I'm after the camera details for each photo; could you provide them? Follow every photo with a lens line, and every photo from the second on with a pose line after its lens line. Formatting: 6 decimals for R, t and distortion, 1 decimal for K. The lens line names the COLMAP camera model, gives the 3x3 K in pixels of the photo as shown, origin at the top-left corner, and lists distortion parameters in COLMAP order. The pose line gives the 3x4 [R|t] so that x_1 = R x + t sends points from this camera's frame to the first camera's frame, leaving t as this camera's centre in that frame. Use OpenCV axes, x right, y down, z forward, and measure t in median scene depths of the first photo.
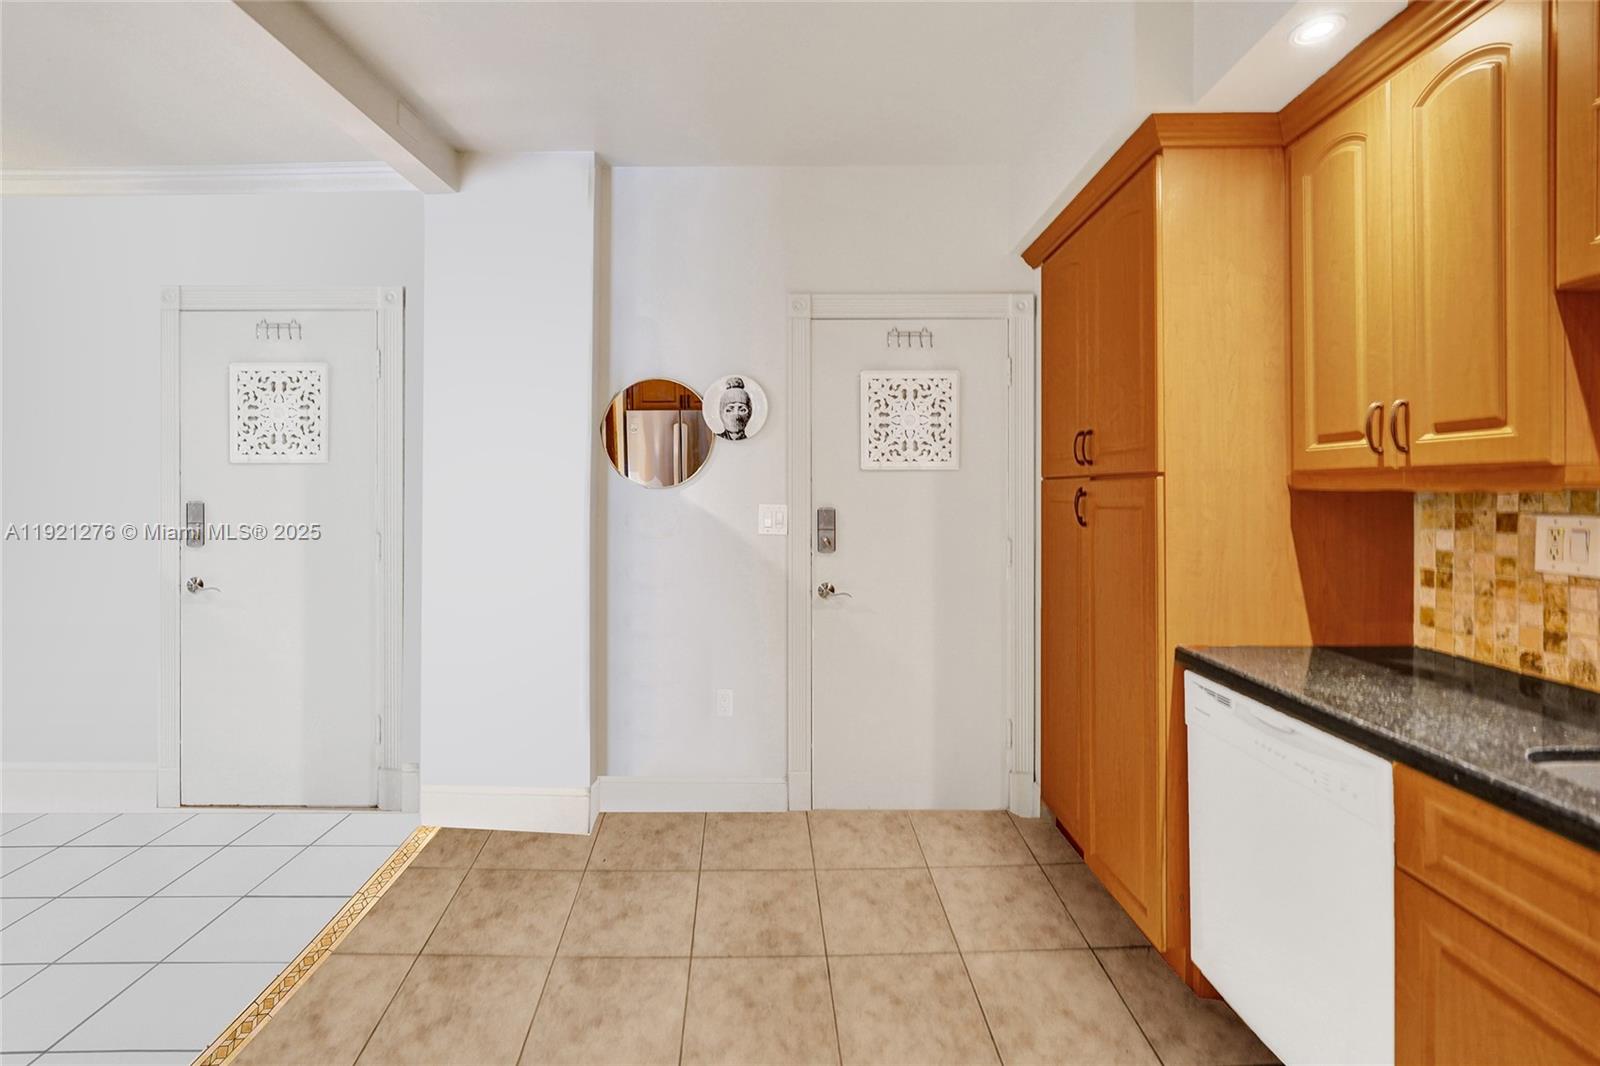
lens RADIAL K [[661.1, 0, 802.1], [0, 661.1, 477.1], [0, 0, 1]] dist [-0.018938, 0.000319]
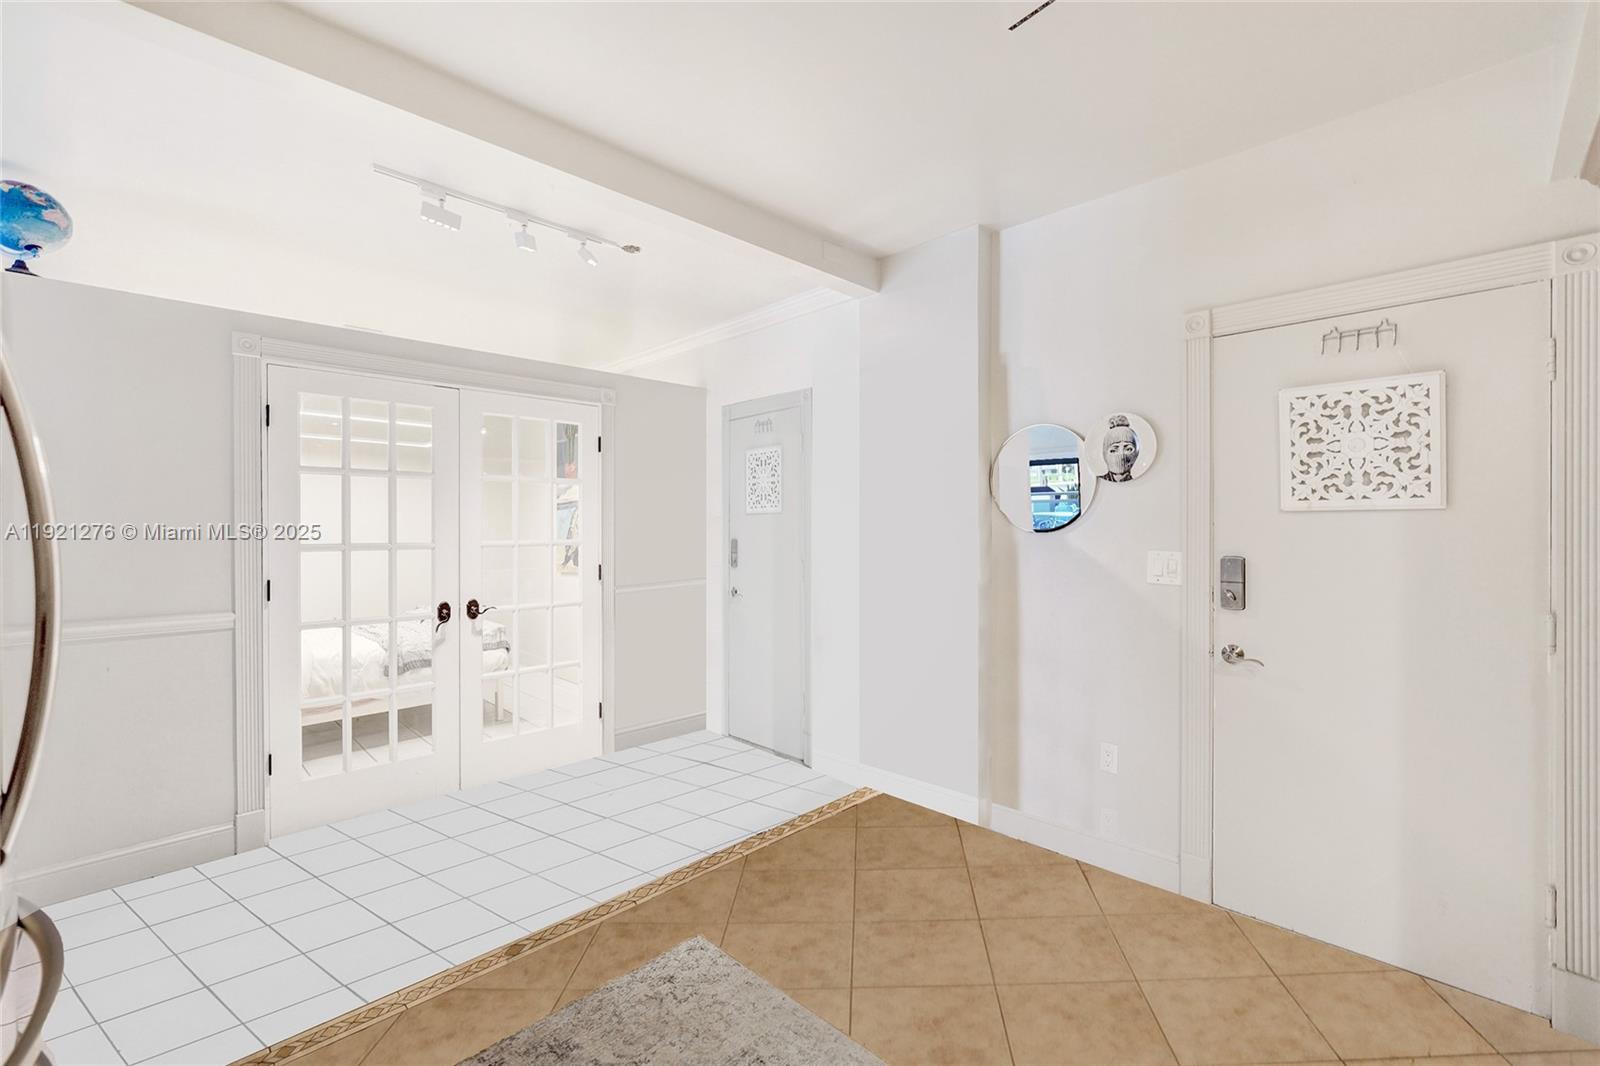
lens RADIAL K [[683.4, 0, 796.7], [0, 683.4, 525.8], [0, 0, 1]] dist [-0.024500, 0.002272]
pose [[0.698184, -0.002461, -0.715915, 0.269737], [0.004746, 0.999988, 0.001191, 0.003299], [0.715903, -0.004230, 0.698187, -0.007819]]
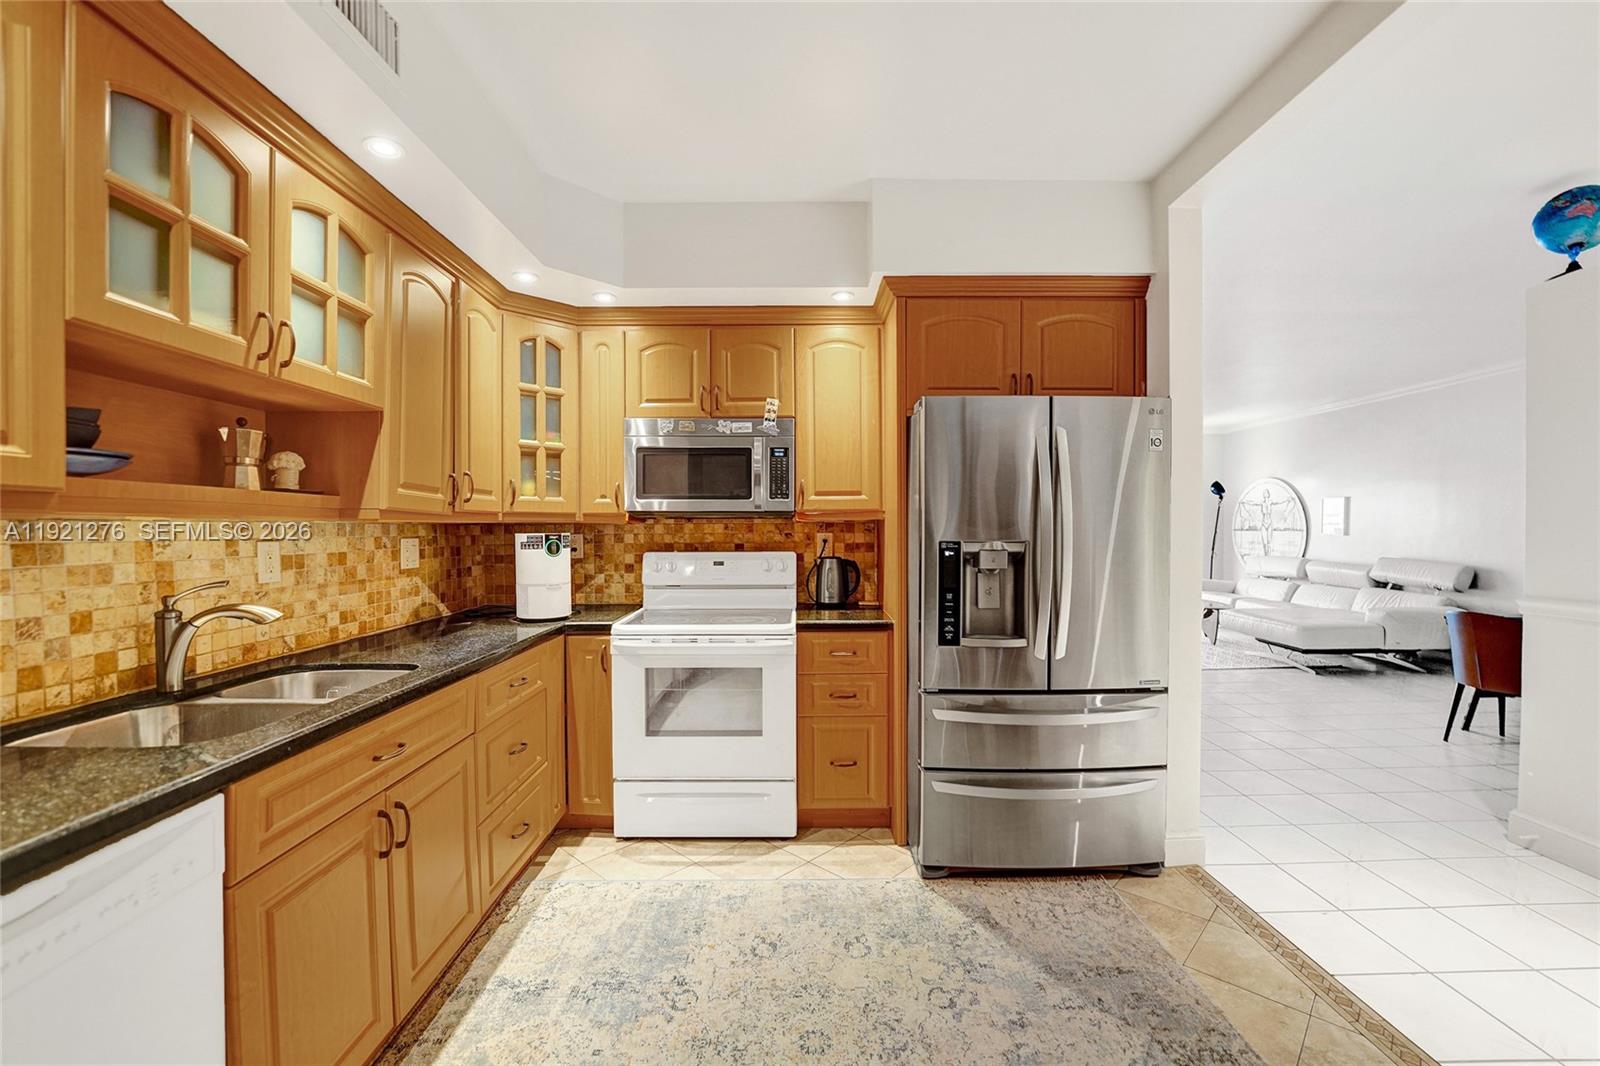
lens RADIAL K [[661.1, 0, 788.6], [0, 661.1, 538.2], [0, 0, 1]] dist [-0.018938, 0.000319]
pose [[-0.999948, 0.009309, 0.004282, 0.017749], [0.009305, 0.999956, -0.001010, 0.027204], [-0.004291, -0.000970, -0.999990, 0.826498]]
